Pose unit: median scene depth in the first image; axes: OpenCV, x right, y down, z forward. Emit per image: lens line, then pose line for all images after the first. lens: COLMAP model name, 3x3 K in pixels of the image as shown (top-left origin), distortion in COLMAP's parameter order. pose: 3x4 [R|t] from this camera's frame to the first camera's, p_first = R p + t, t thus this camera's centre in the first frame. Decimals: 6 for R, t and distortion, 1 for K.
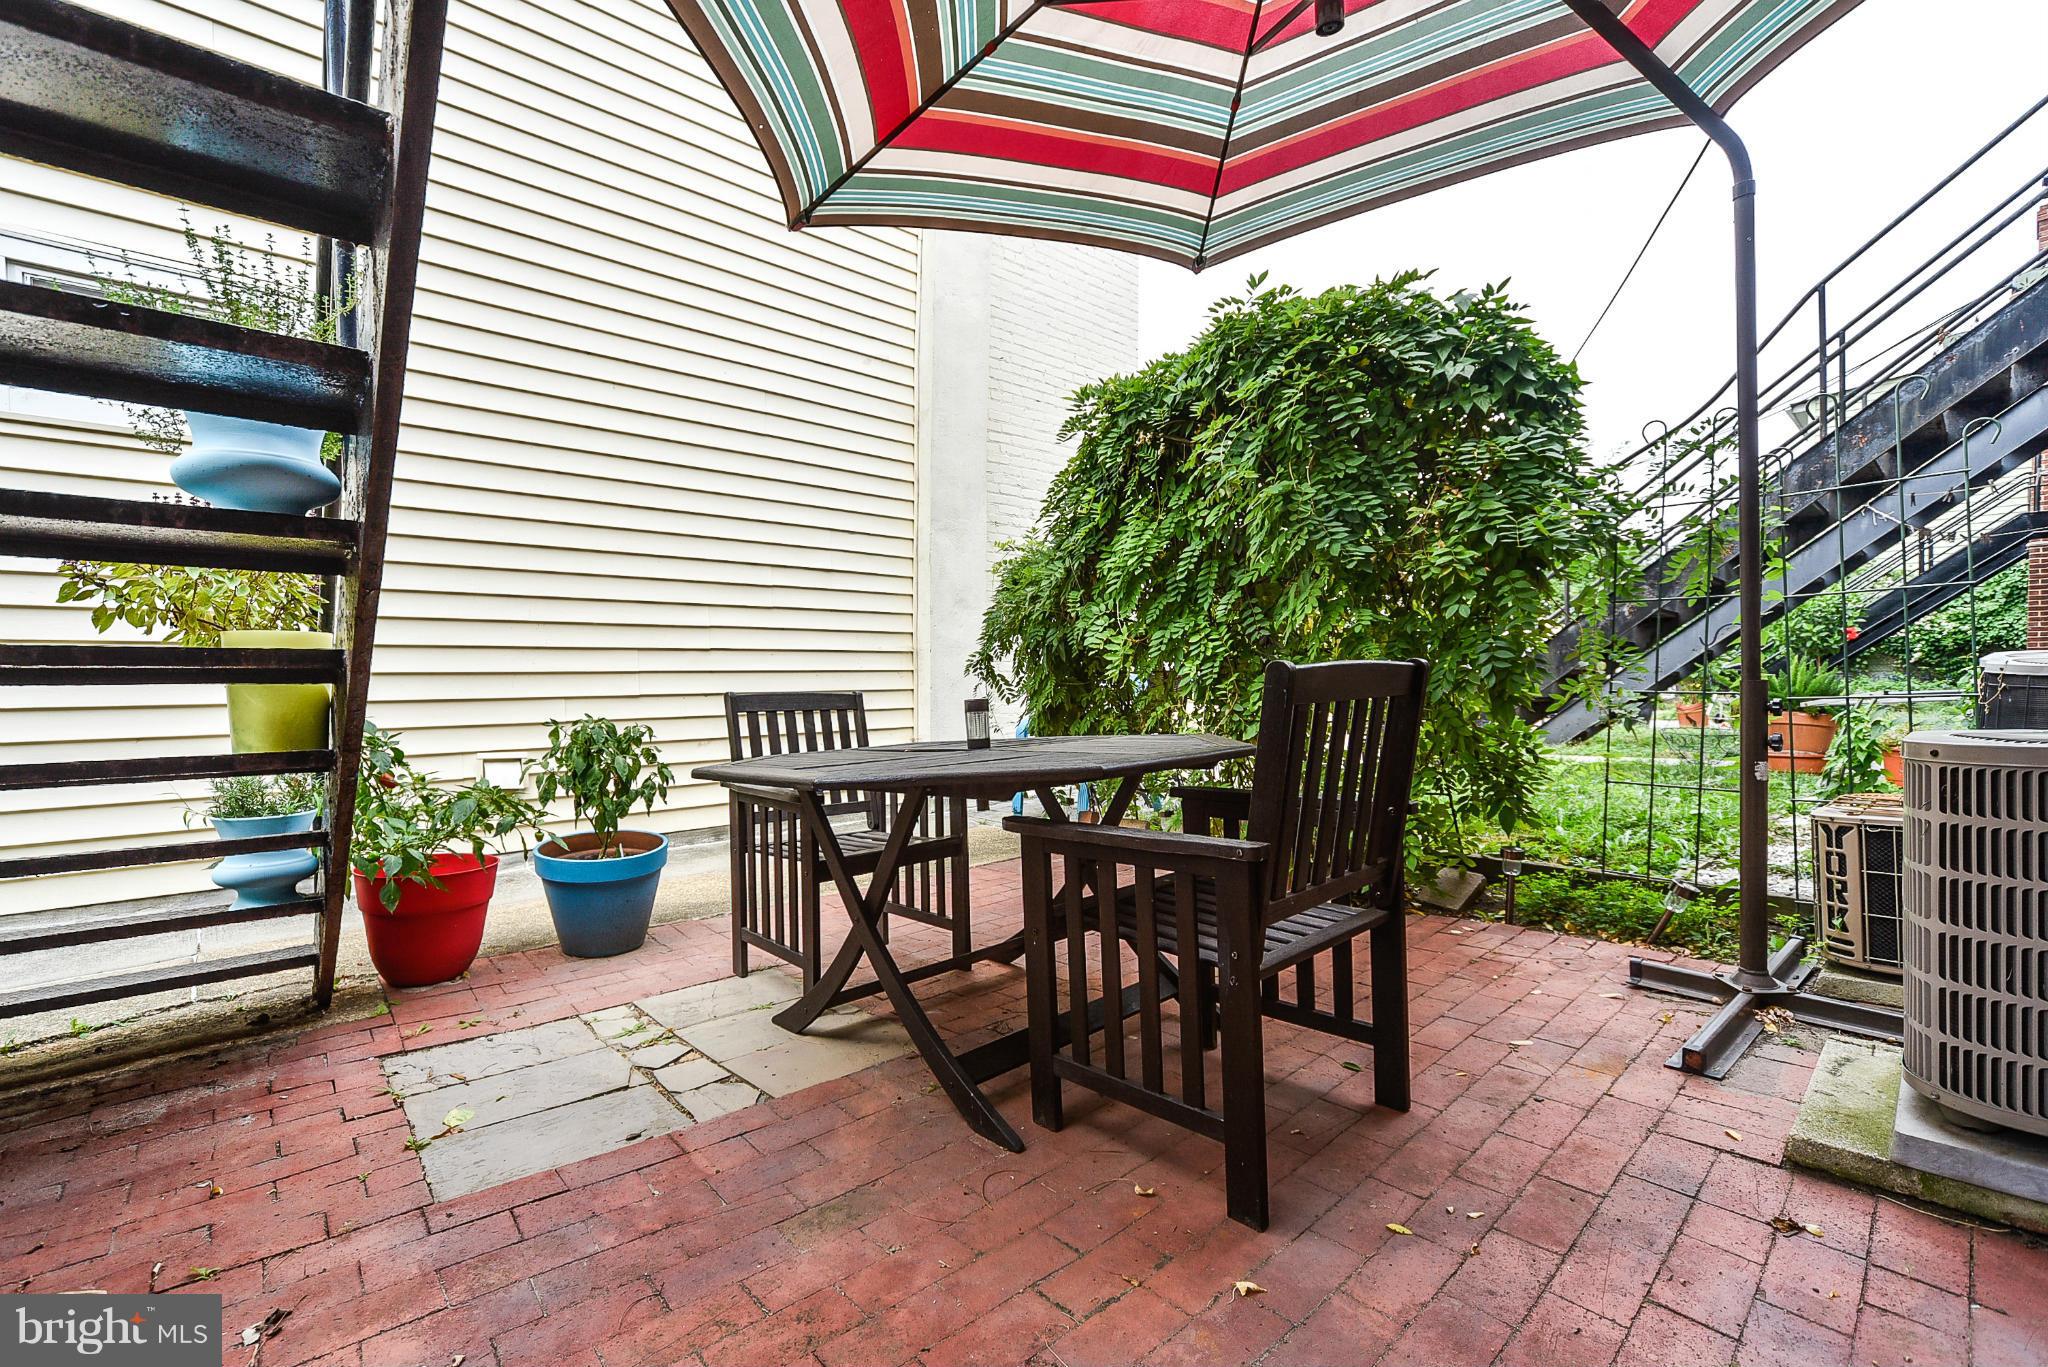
lens RADIAL K [[854.0, 0, 940.2], [0, 854.0, 676.4], [0, 0, 1]] dist [-0.011974, 0.002419]
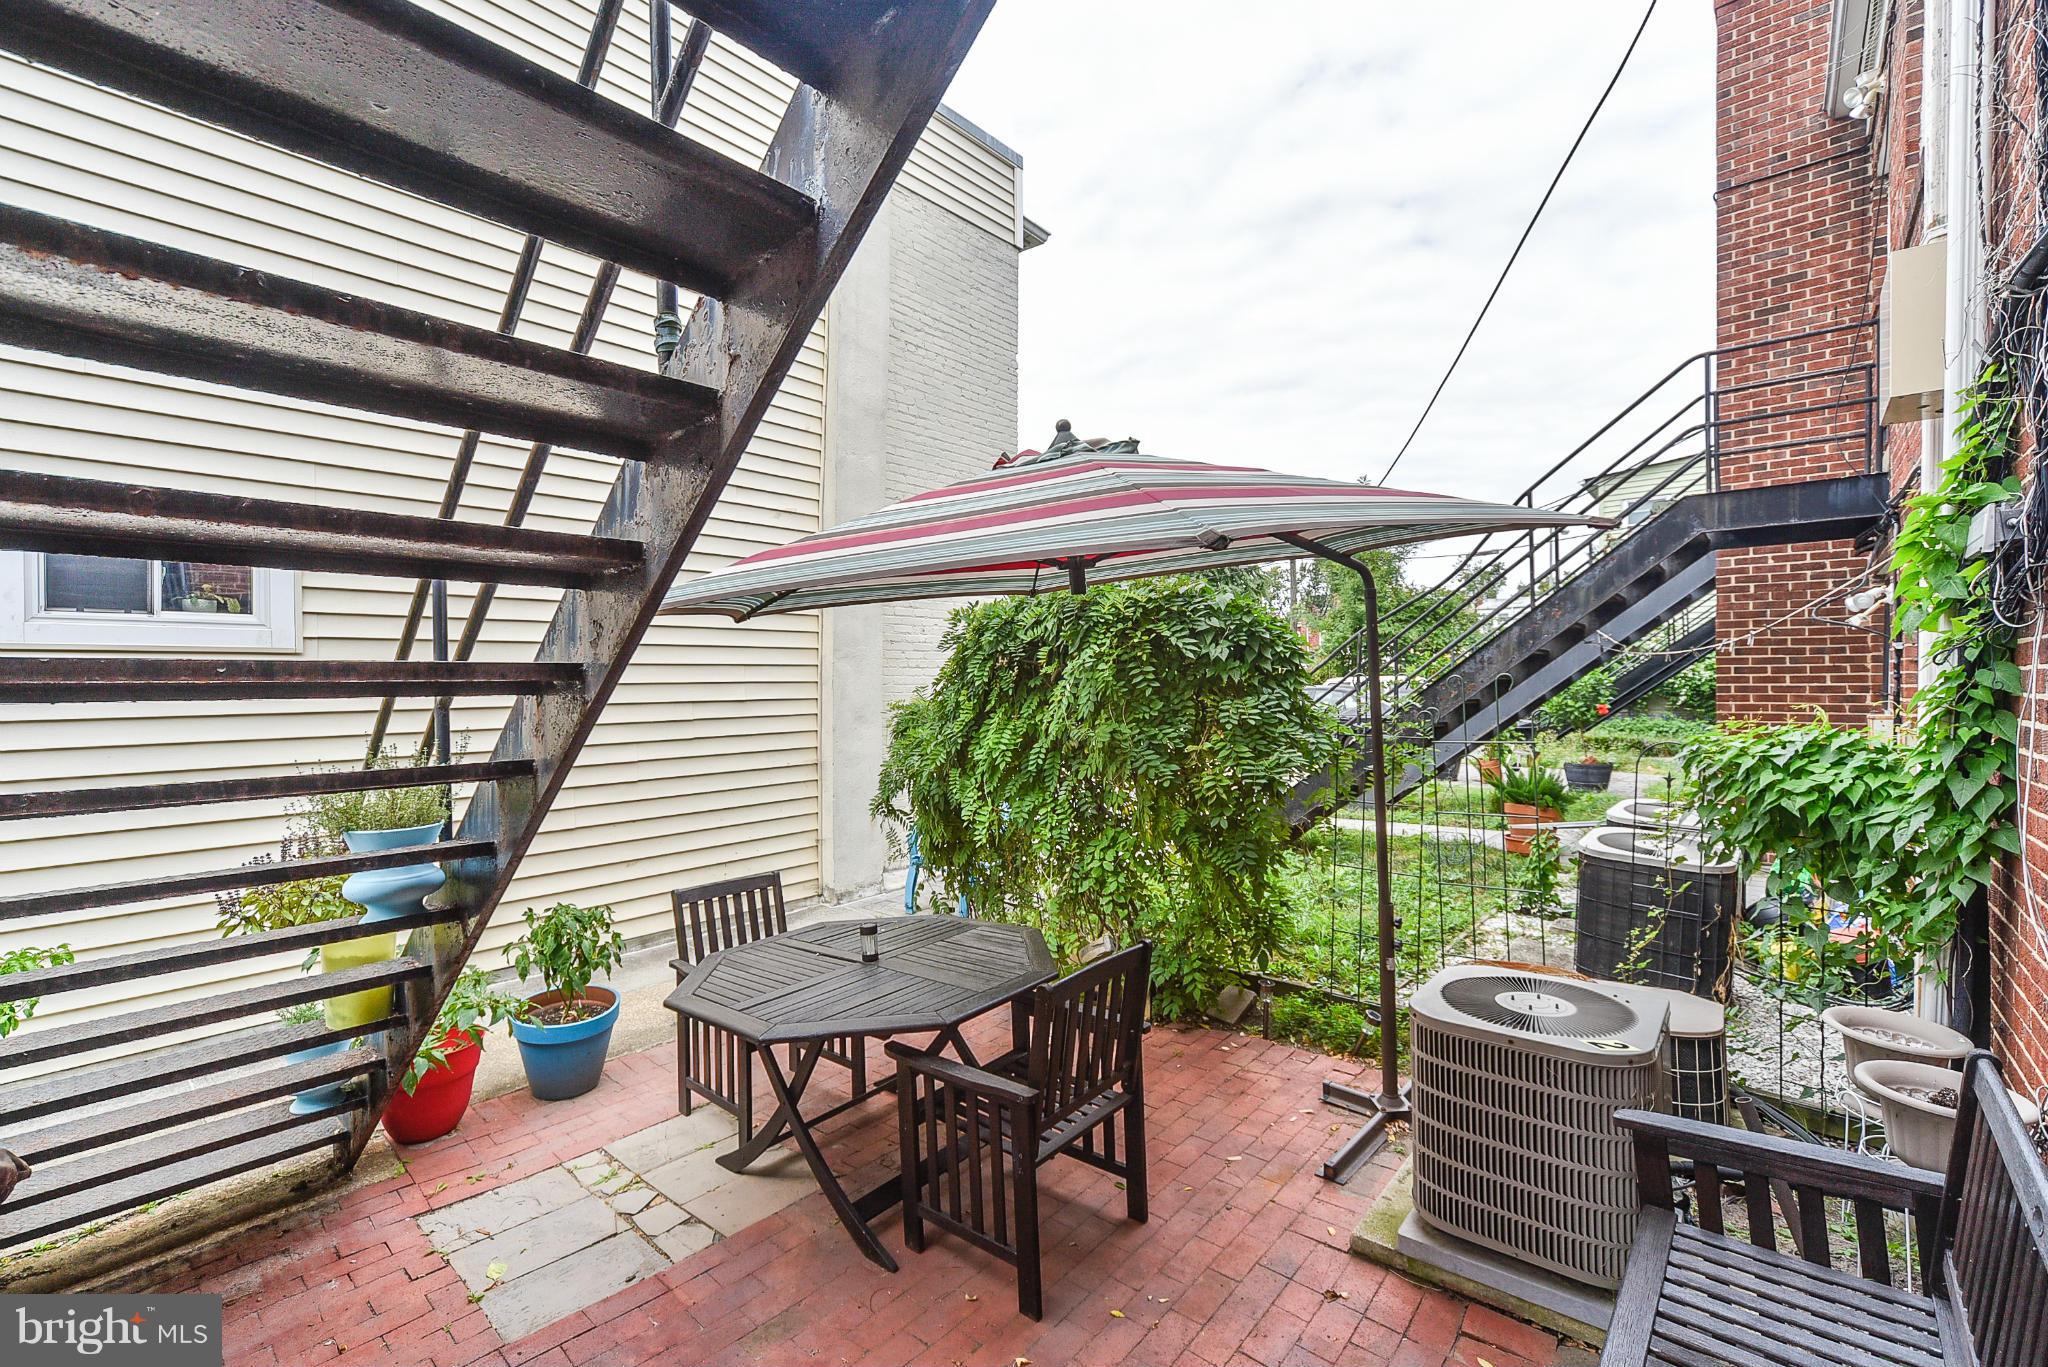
lens RADIAL K [[854.0, 0, 940.2], [0, 854.0, 676.4], [0, 0, 1]] dist [-0.011974, 0.002419]
pose [[0.993417, 0.000040, 0.114556, -0.000686], [0.000956, 0.999962, -0.008641, -0.405508], [-0.114552, 0.008694, 0.993379, -0.435874]]
